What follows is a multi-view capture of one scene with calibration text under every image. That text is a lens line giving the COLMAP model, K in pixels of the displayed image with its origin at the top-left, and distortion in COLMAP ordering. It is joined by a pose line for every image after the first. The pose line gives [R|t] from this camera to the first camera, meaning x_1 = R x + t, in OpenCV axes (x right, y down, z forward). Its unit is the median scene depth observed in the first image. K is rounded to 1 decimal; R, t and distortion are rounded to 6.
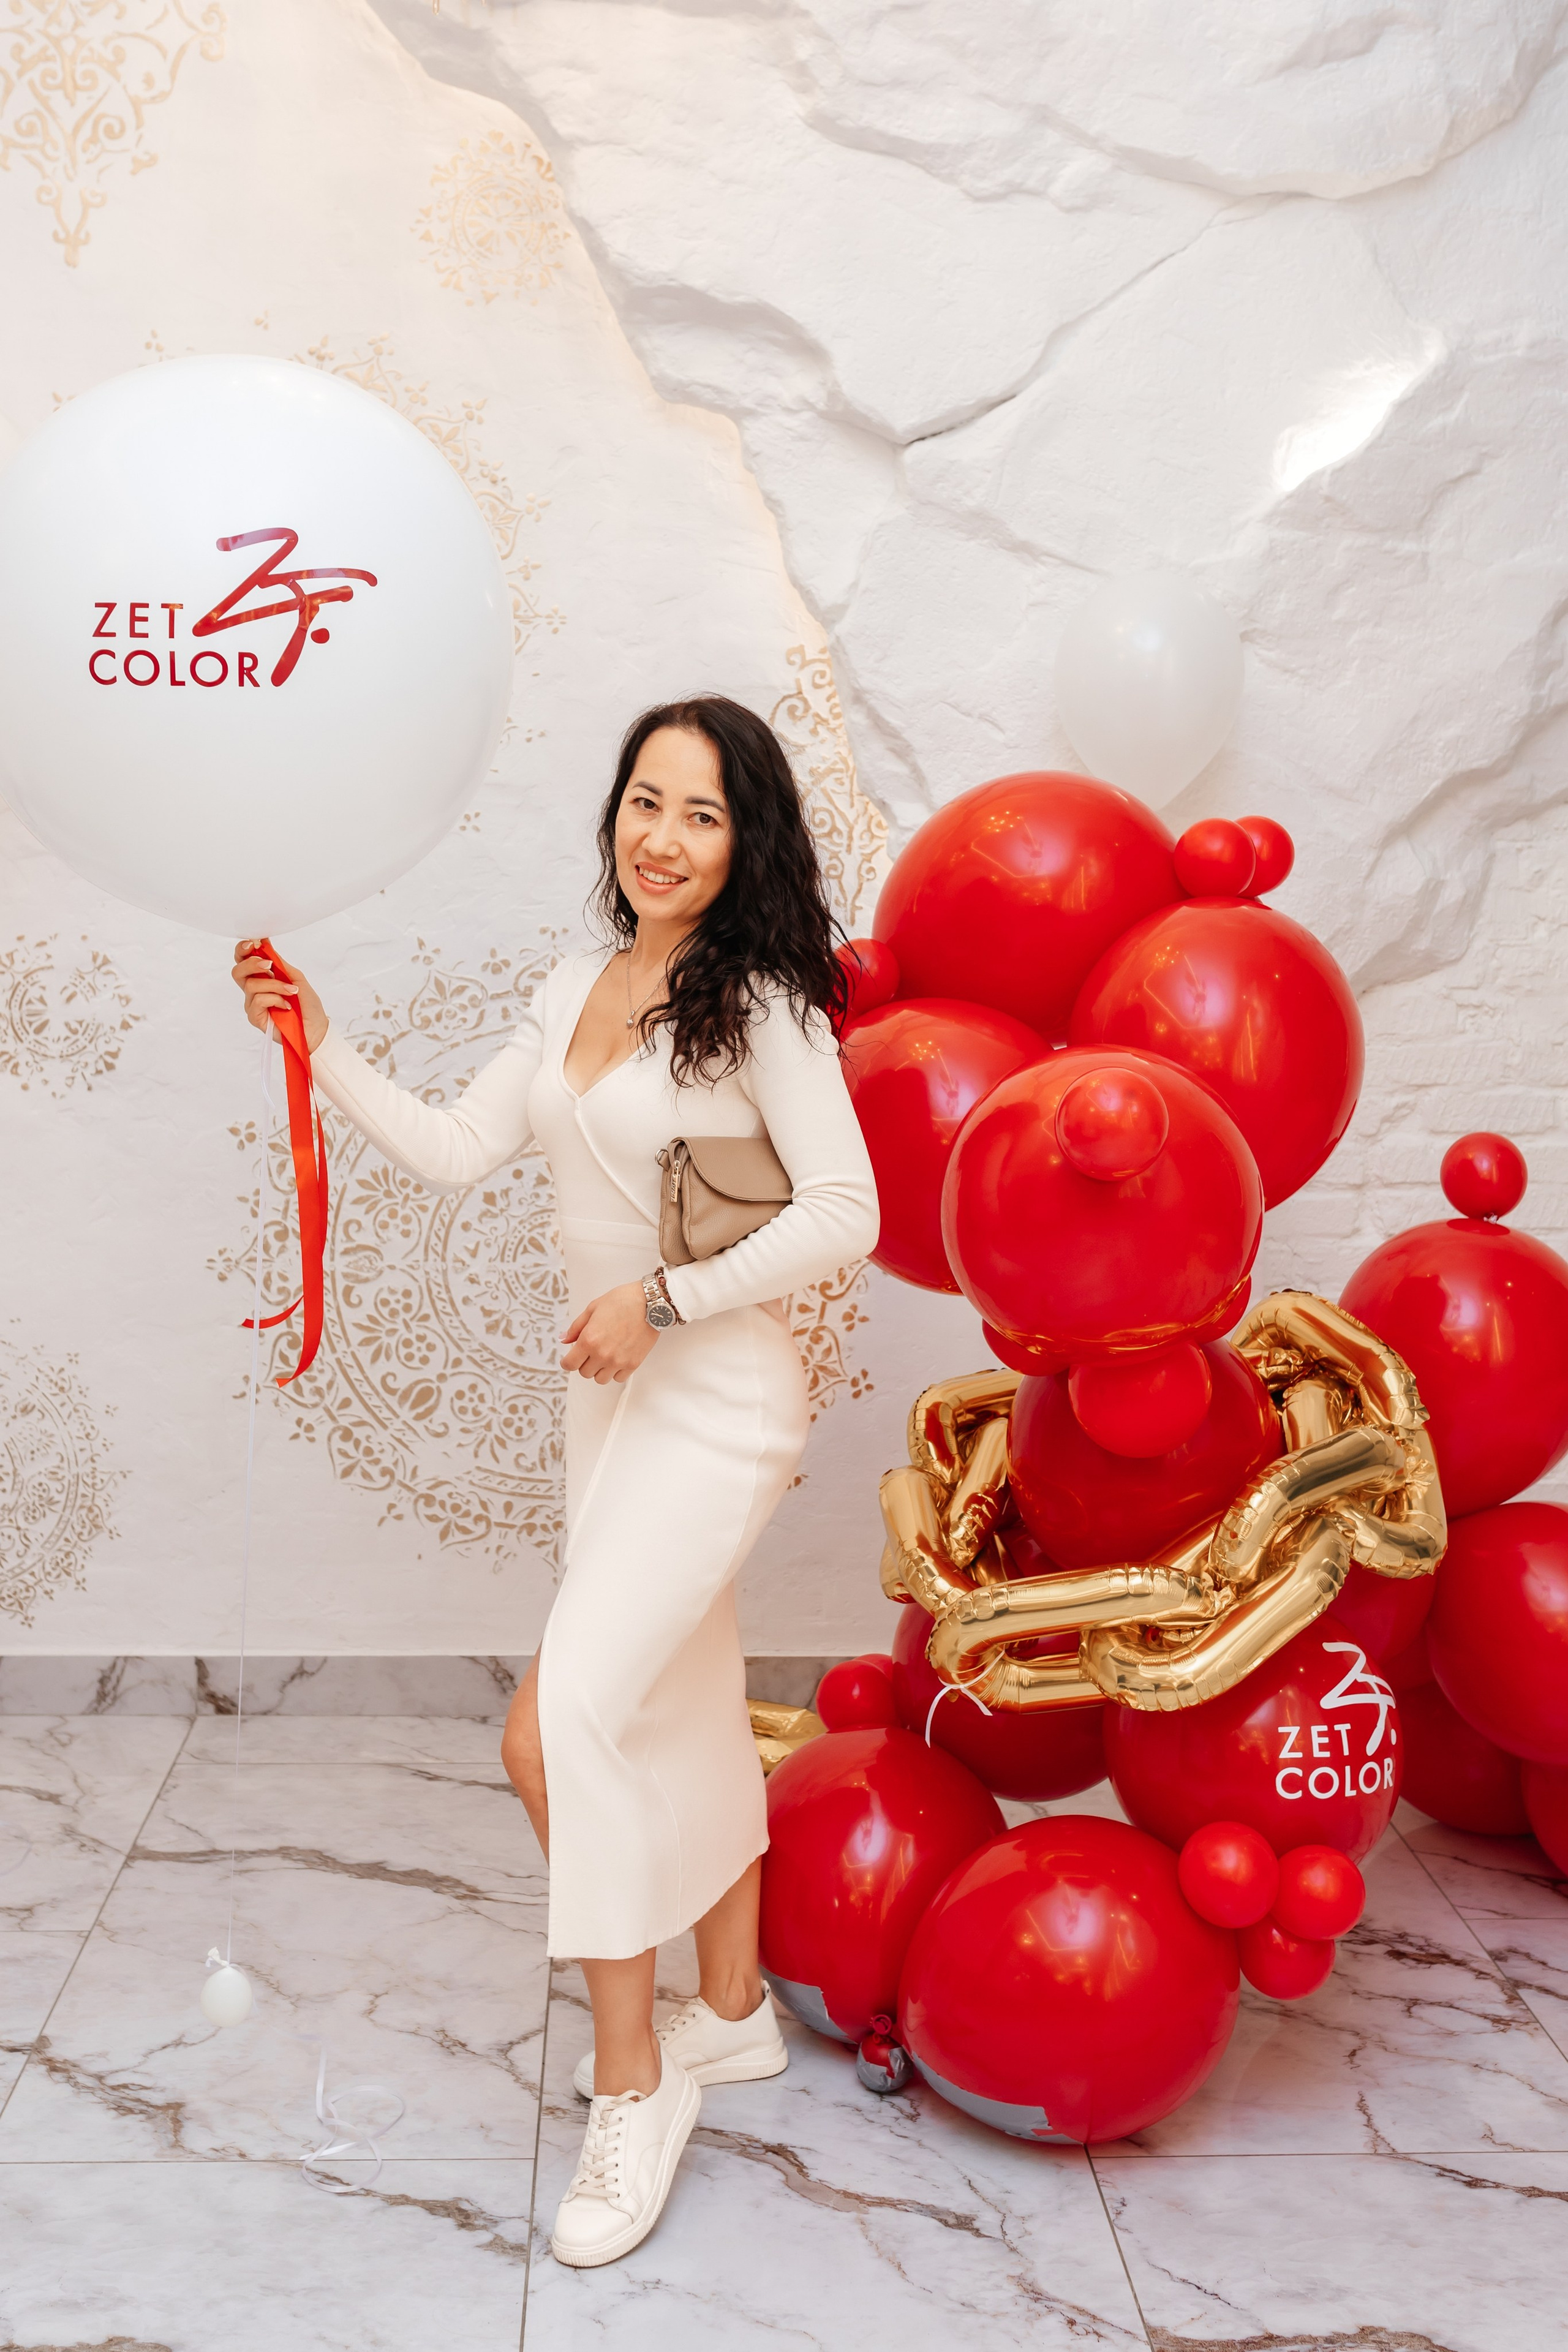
lens RADIAL K [[2614.7, 0, 724.0], [0, 2614.7, 1089.6], [0, 0, 1]] dist [0.001701, -0.006330]
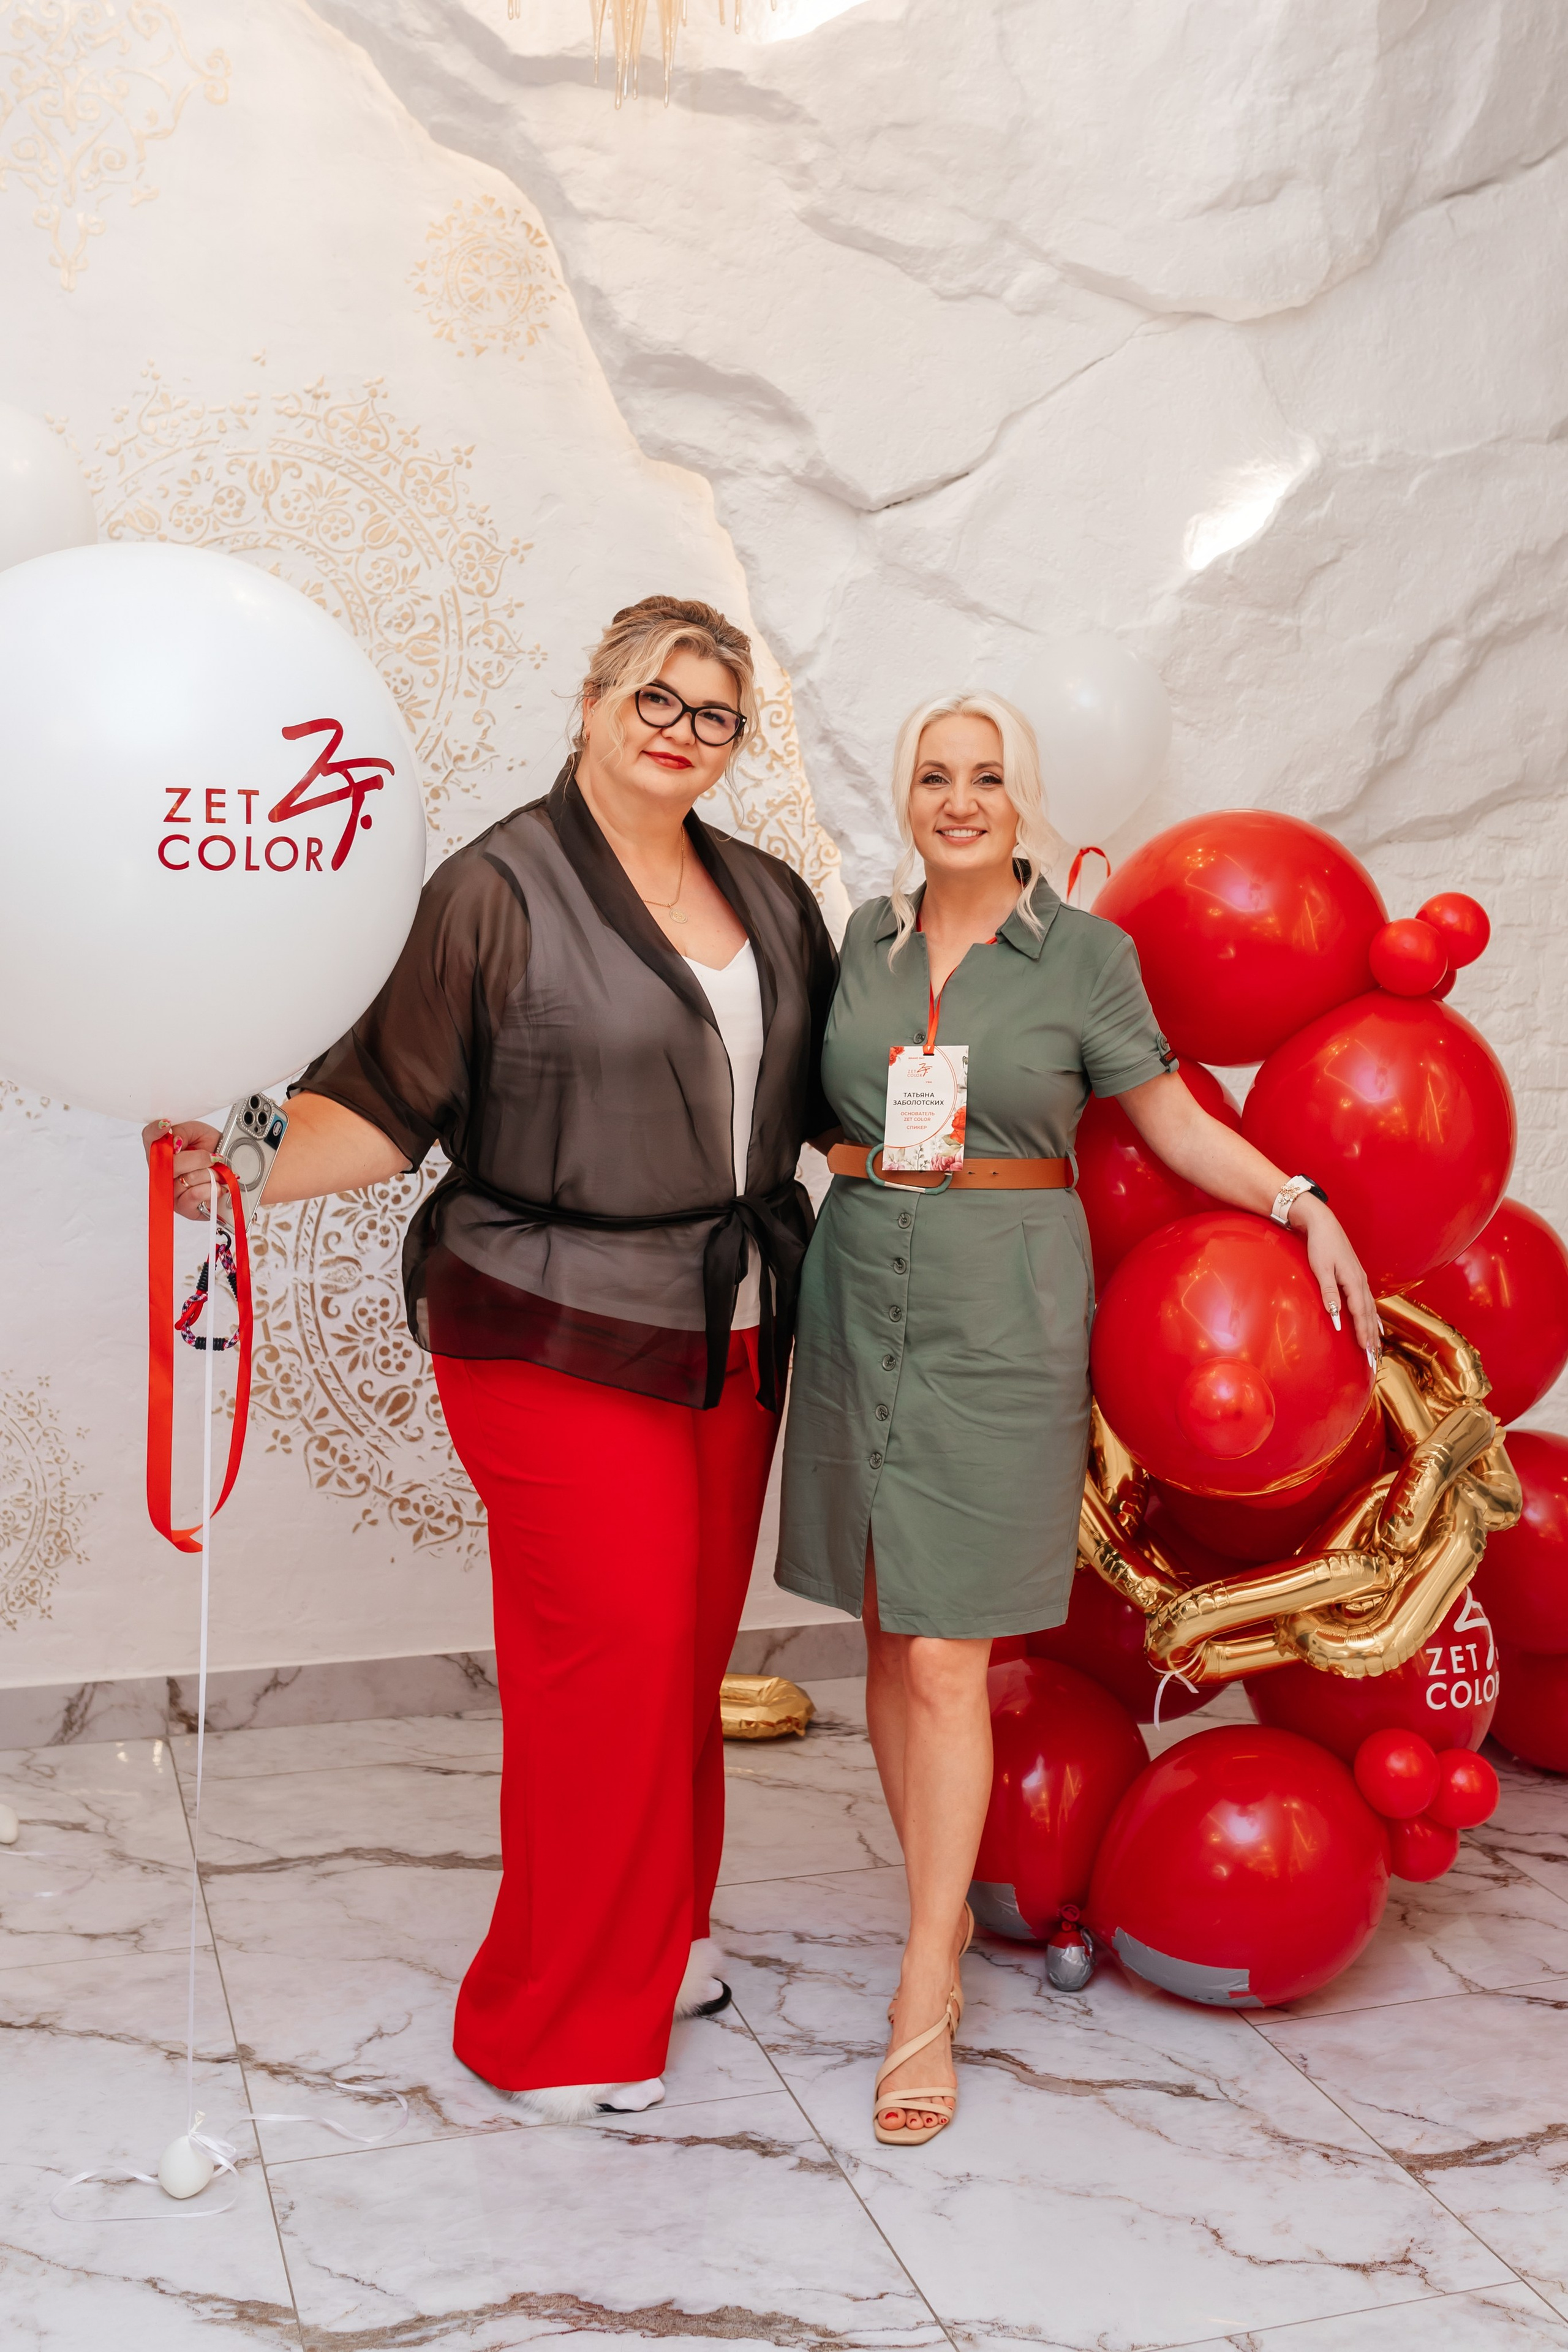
lens RADIAL K [[2582.5, 0, 879.4], [0, 2582.5, 1002.9], [0, 0, 1]] dist [0.000035, -0.001026]
pose [[0.953549, -0.004516, 0.301204, -0.247814], [0.016008, 0.999234, -0.035698, -0.000252], [-0.300812, 0.038862, 0.952891, -0.030232]]
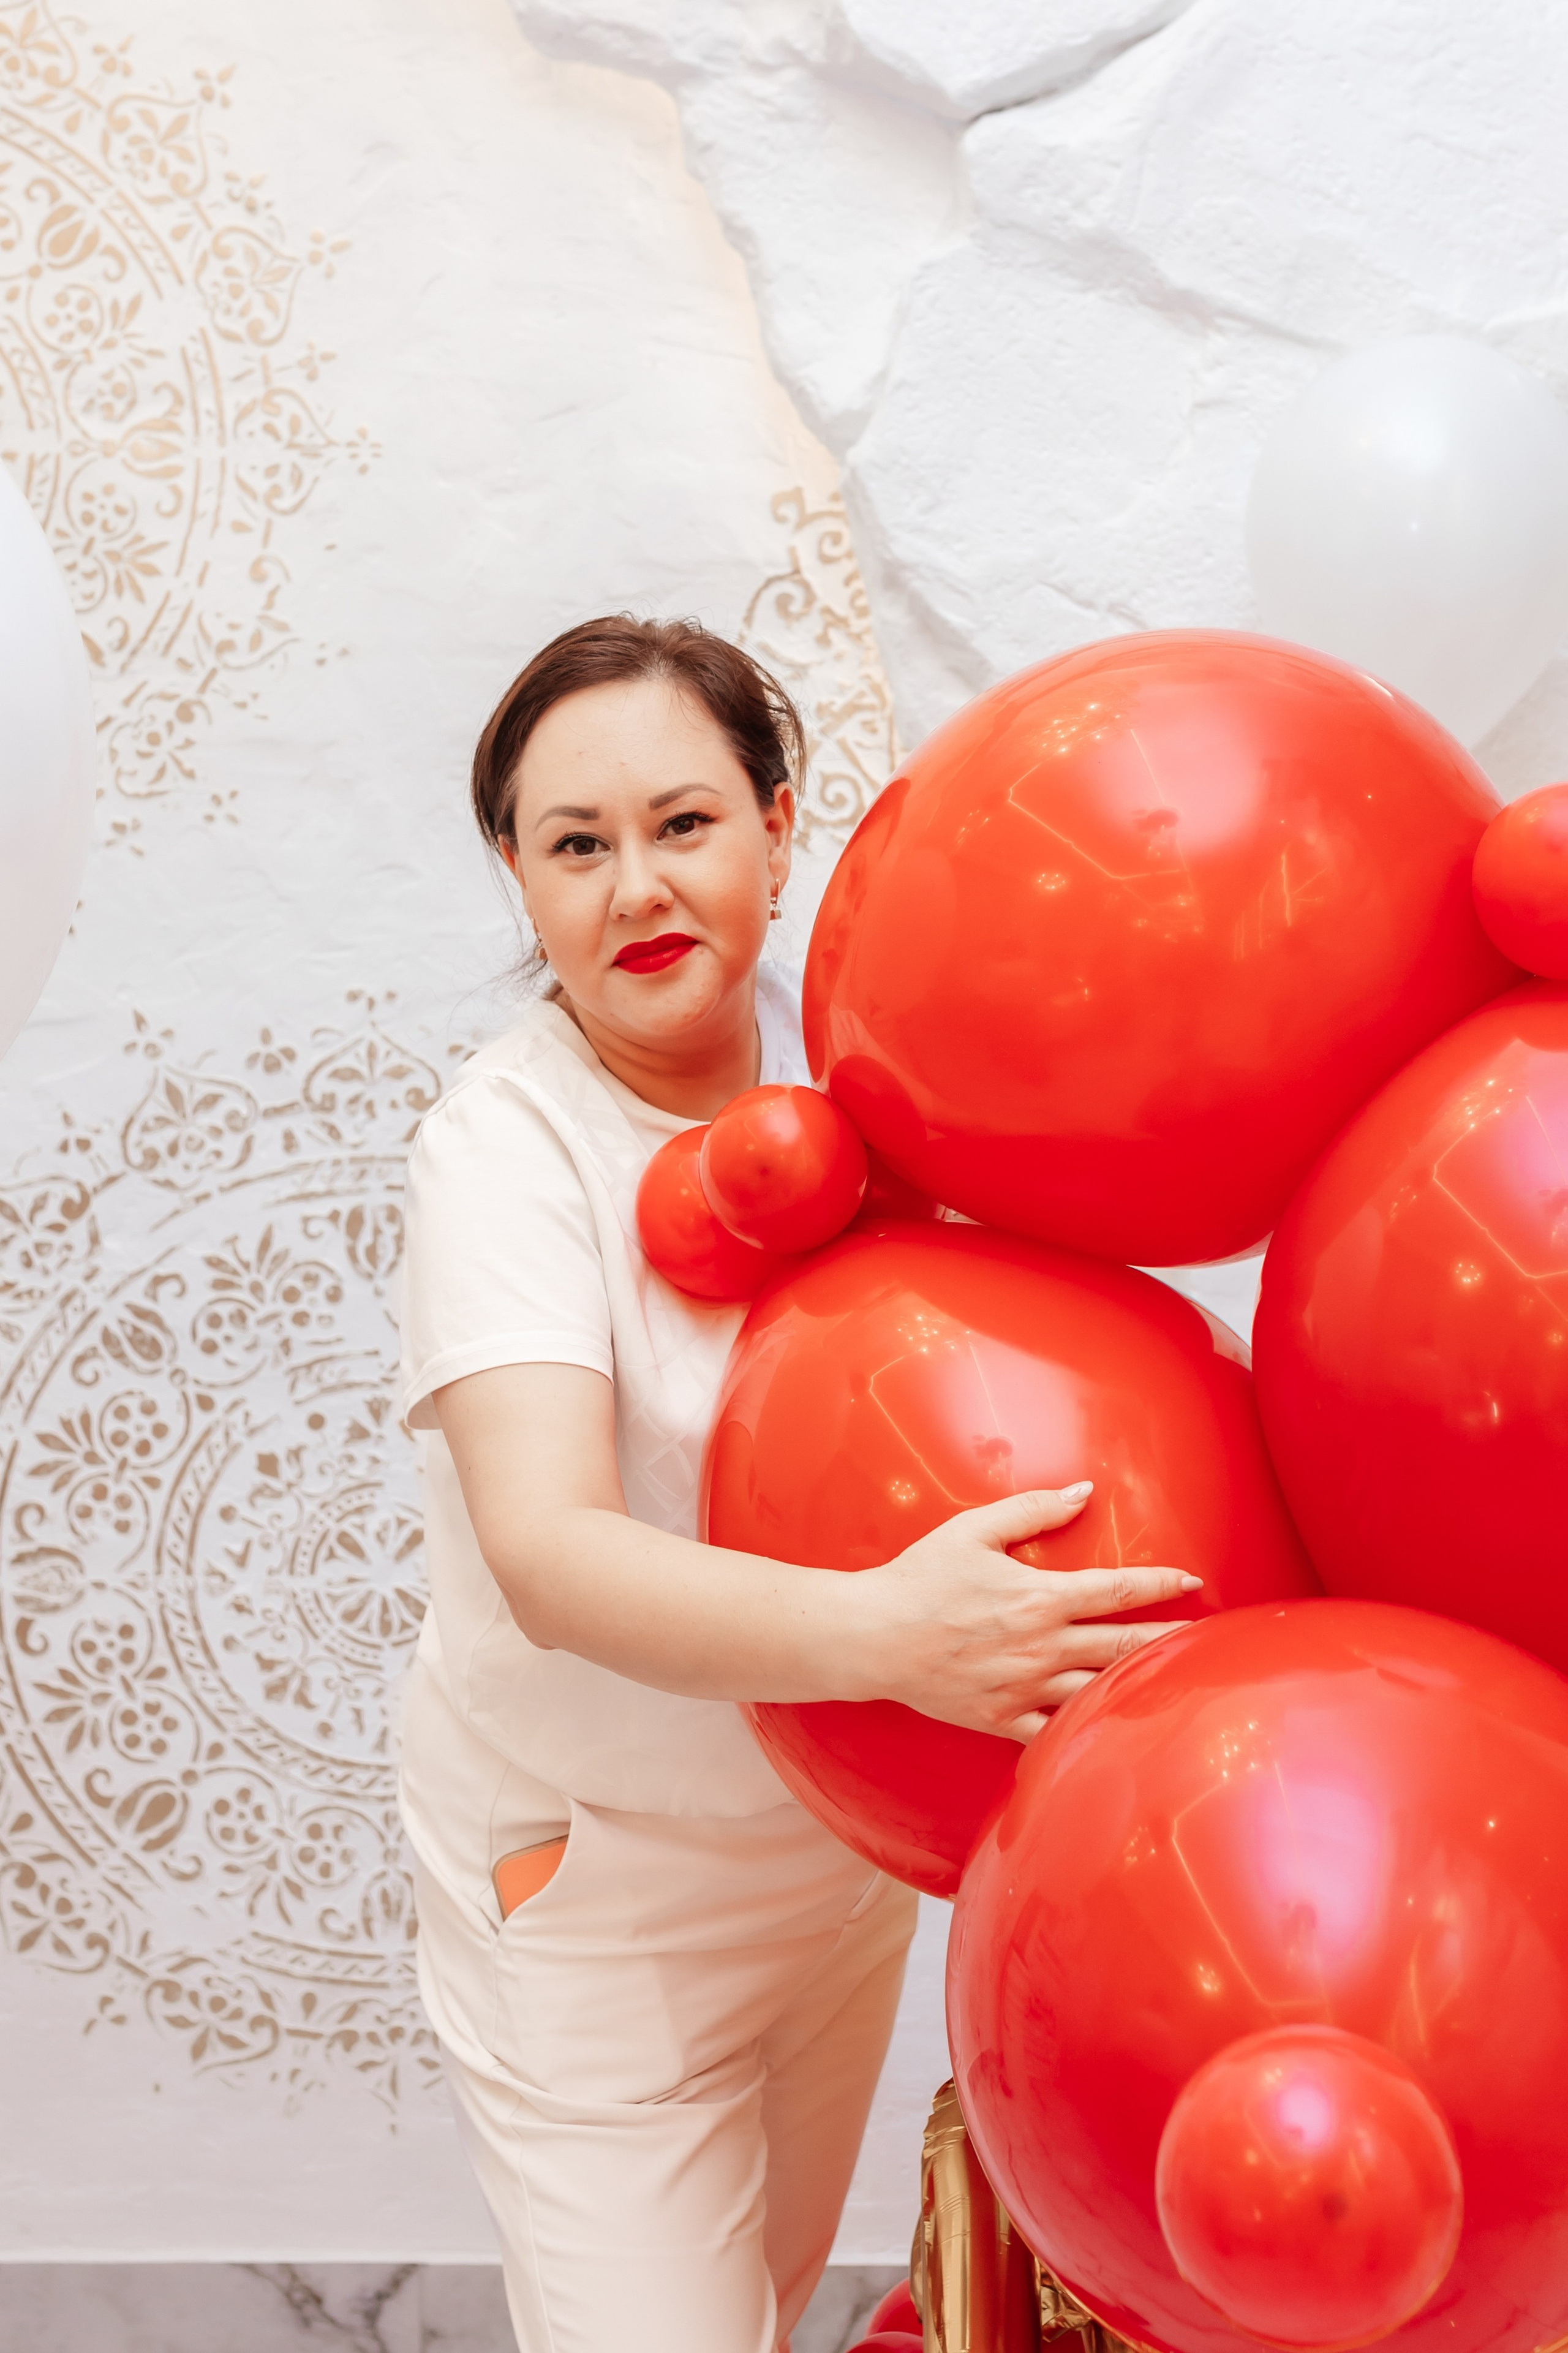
lens RADIAL K [[3400.7, 0, 787.1], [0, 3400.7, 1067.9], [0, 0, 1]] dist [0.002725, 0.006674]
pose [[0.999016, -0.009446, -0.043339, 0.058225], [0.008820, 0.999855, -0.014598, -0.034007], [0.043470, 0.014201, 0.998954, 0.268636]]
